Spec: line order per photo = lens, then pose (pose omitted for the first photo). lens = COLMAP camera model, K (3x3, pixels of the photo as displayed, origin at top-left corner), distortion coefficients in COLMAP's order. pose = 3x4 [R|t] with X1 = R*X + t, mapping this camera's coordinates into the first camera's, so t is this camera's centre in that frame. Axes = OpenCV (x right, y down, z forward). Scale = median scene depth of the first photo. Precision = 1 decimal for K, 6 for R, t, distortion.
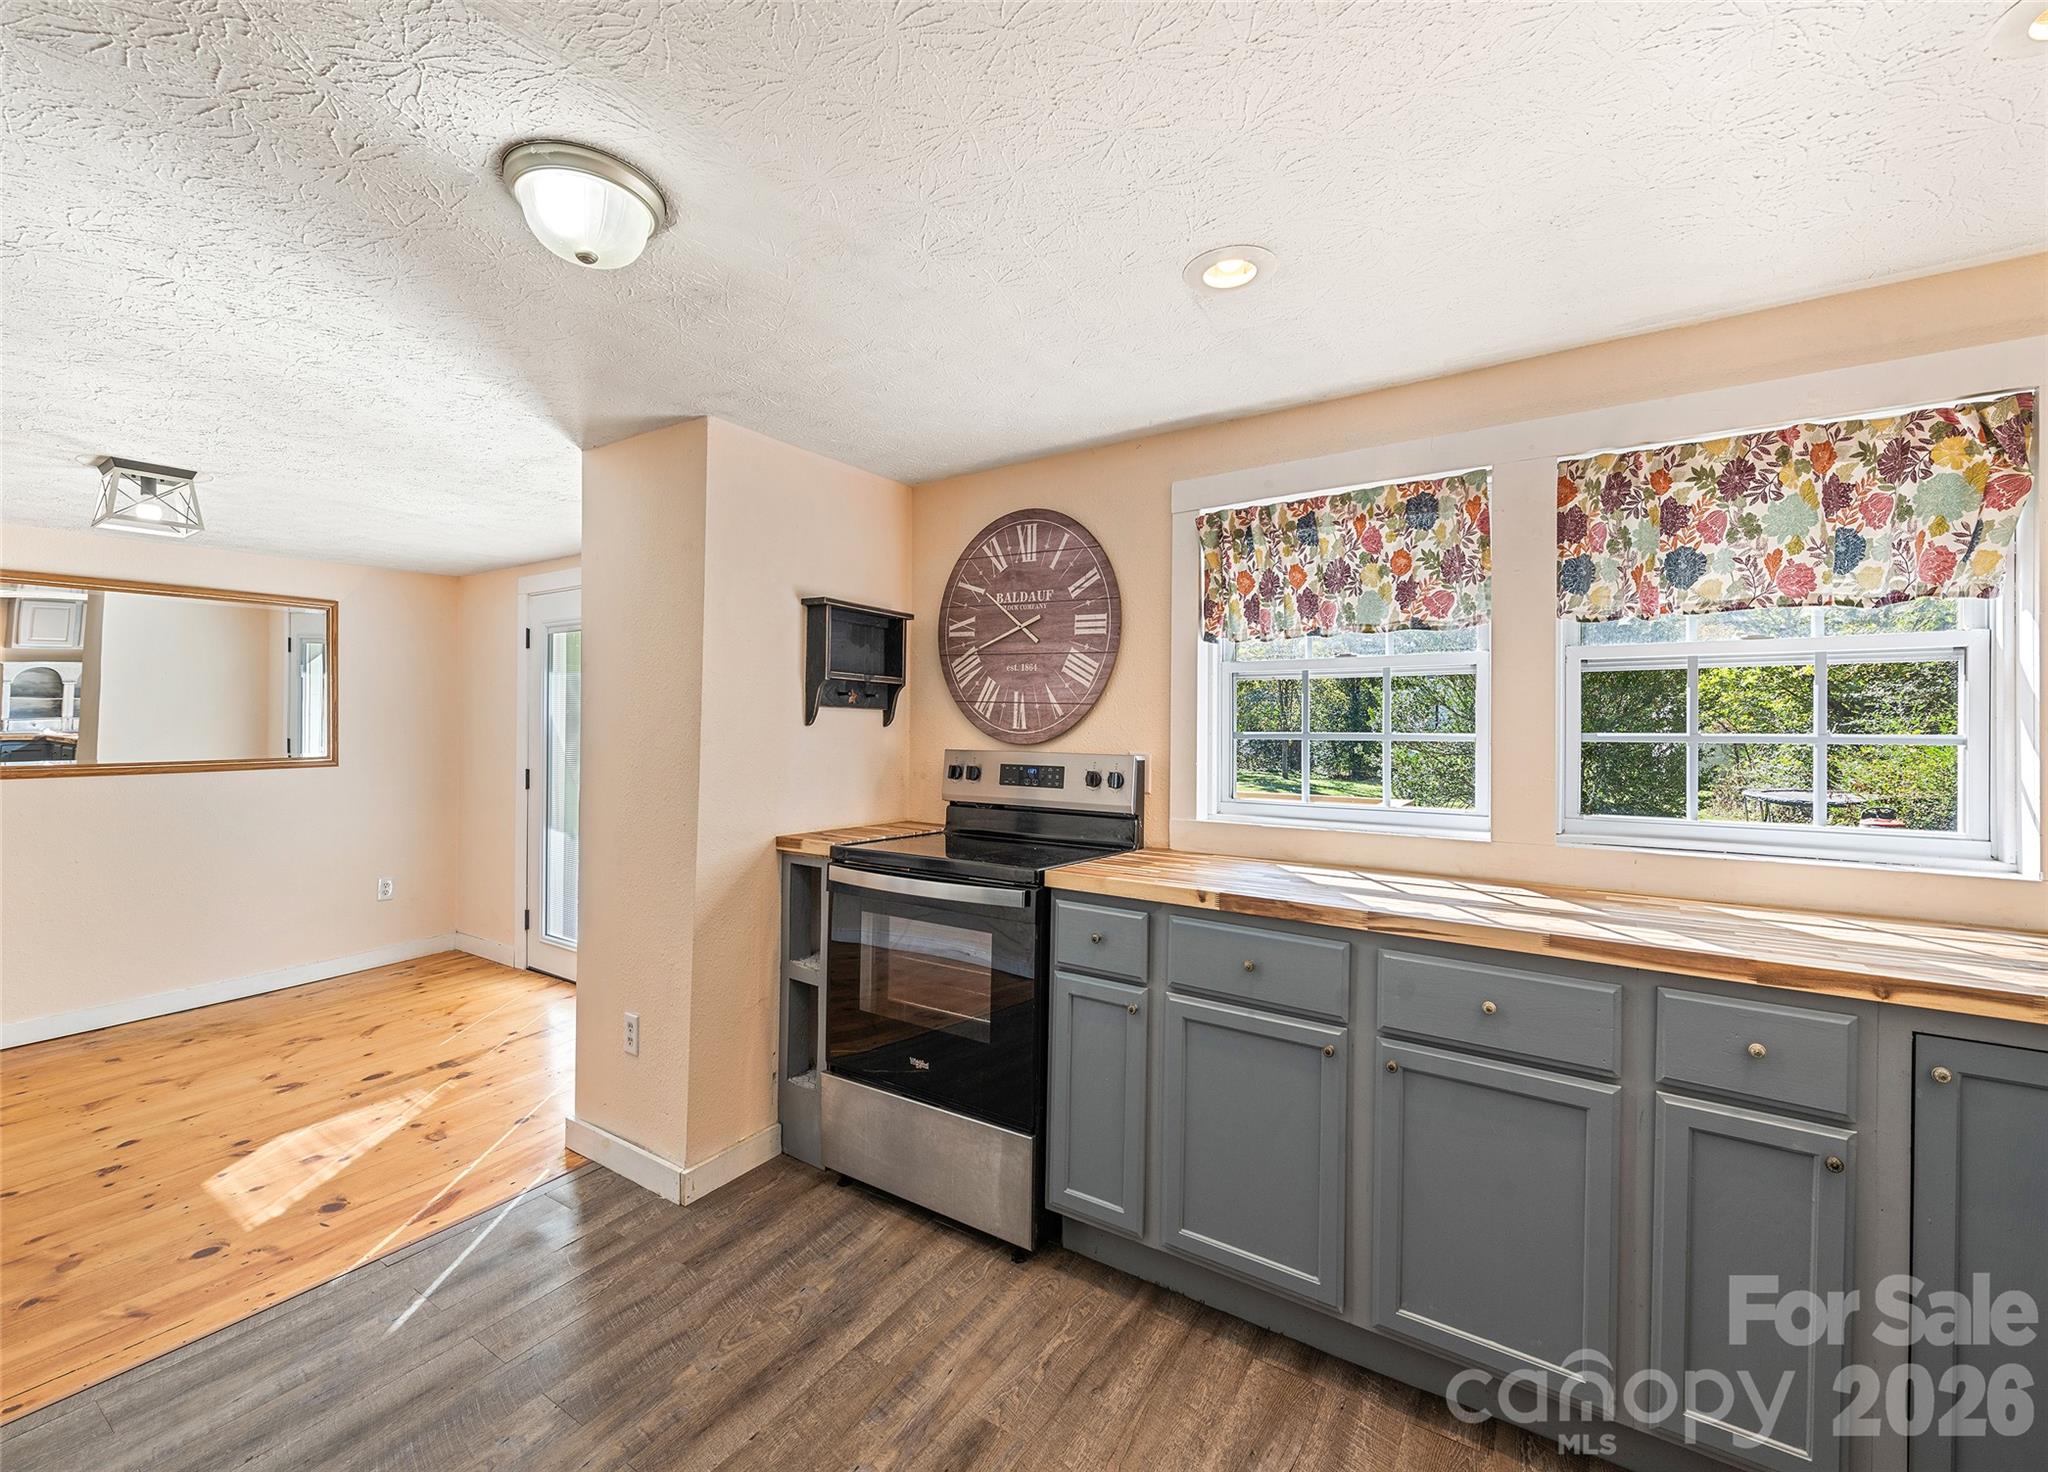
lens RADIAL K [[847.6, 0, 1025.0], [0, 847.6, 713.5], [0, 0, 1]] dist [0.007520, -0.000582]
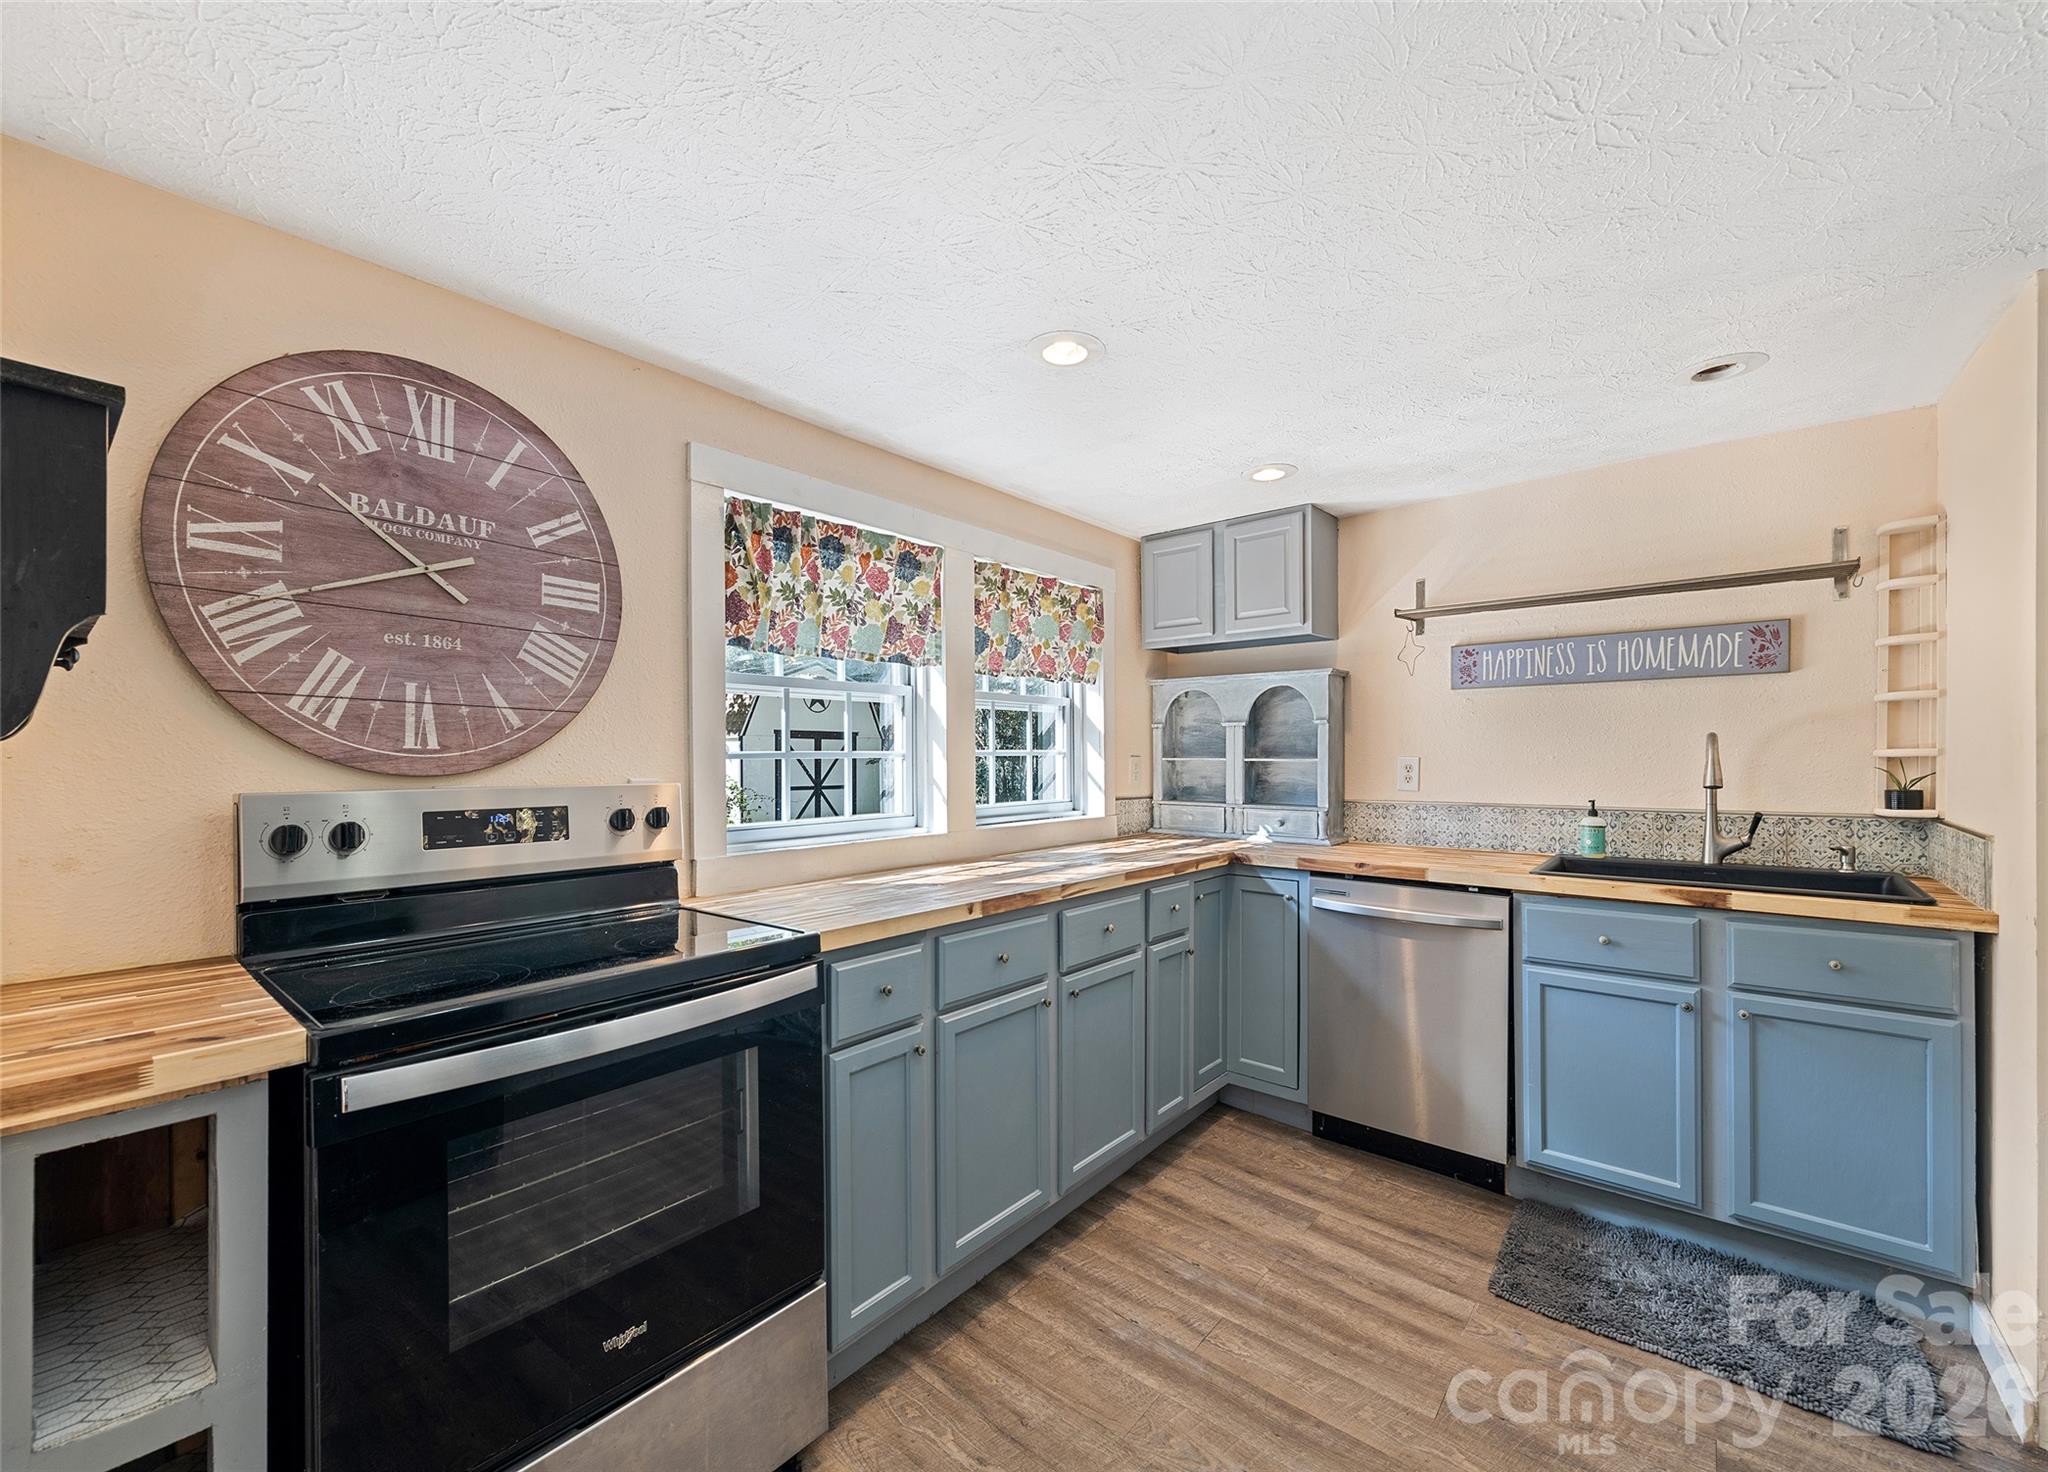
lens RADIAL K [[811.0, 0, 1022.8], [0, 811.0, 756.7], [0, 0, 1]] dist [0.002495, -0.000196]
pose [[0.119144, -0.007992, 0.992845, -0.528830], [-0.010534, 0.999901, 0.009313, 0.014891], [-0.992821, -0.011568, 0.119048, 0.569903]]
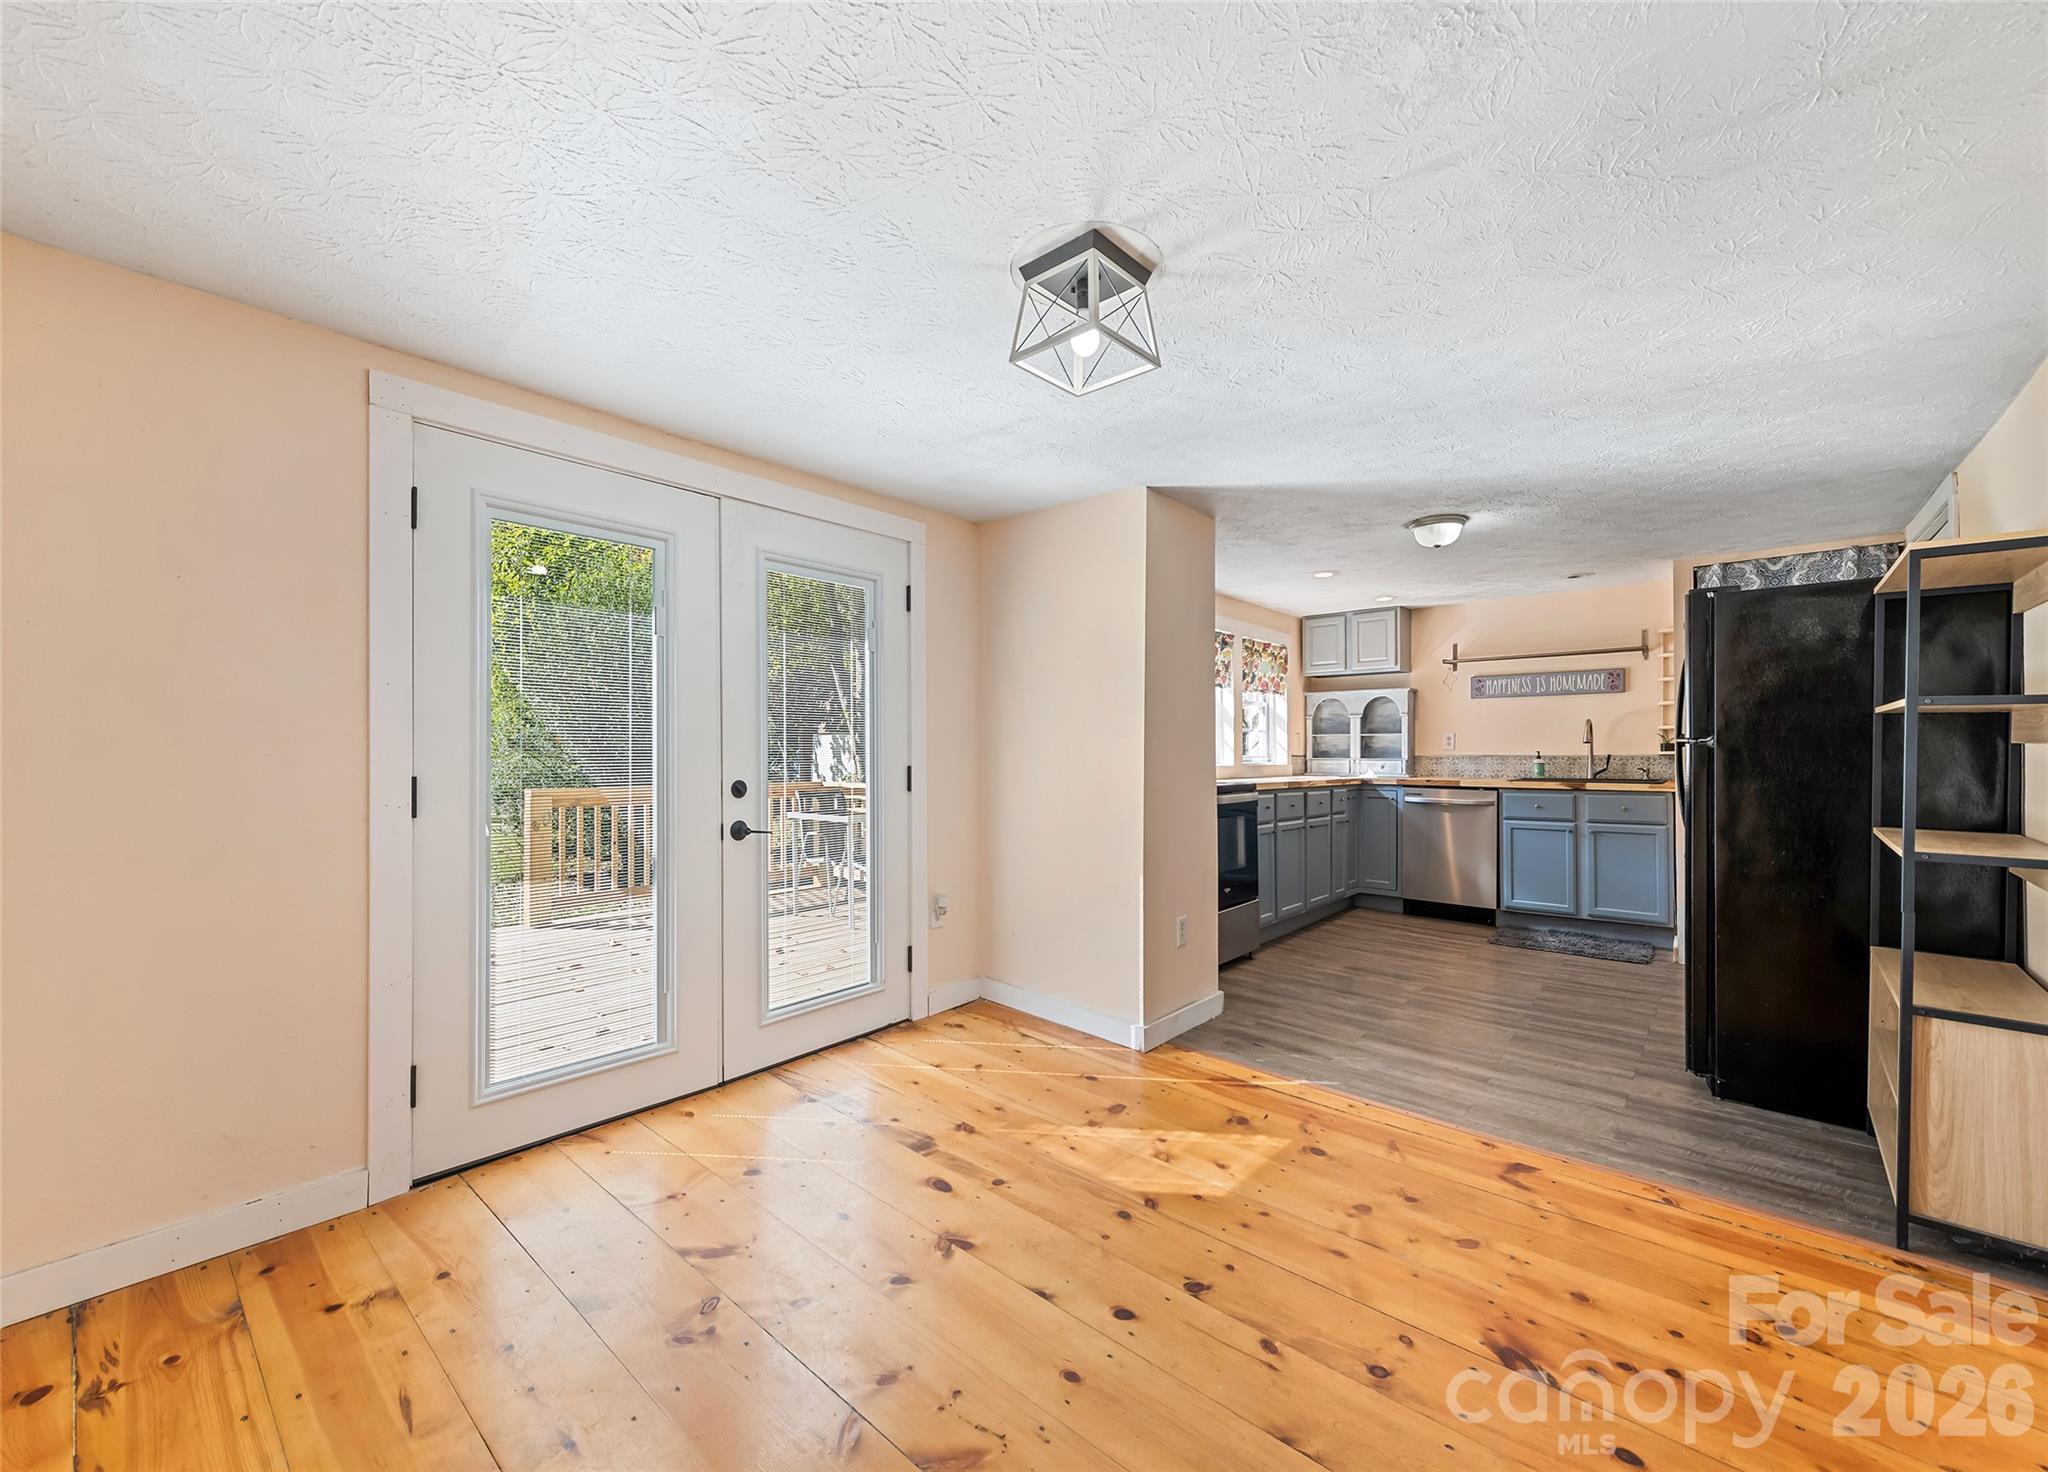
lens RADIAL K [[809.2, 0, 1019.4], [0, 809.2, 745.8], [0, 0, 1]] dist [0.011924, -0.000022]
pose [[0.141260, 0.004044, 0.989964, -1.717479], [-0.013555, 0.999906, -0.002150, 0.076616], [-0.989880, -0.013115, 0.141302, 1.023239]]
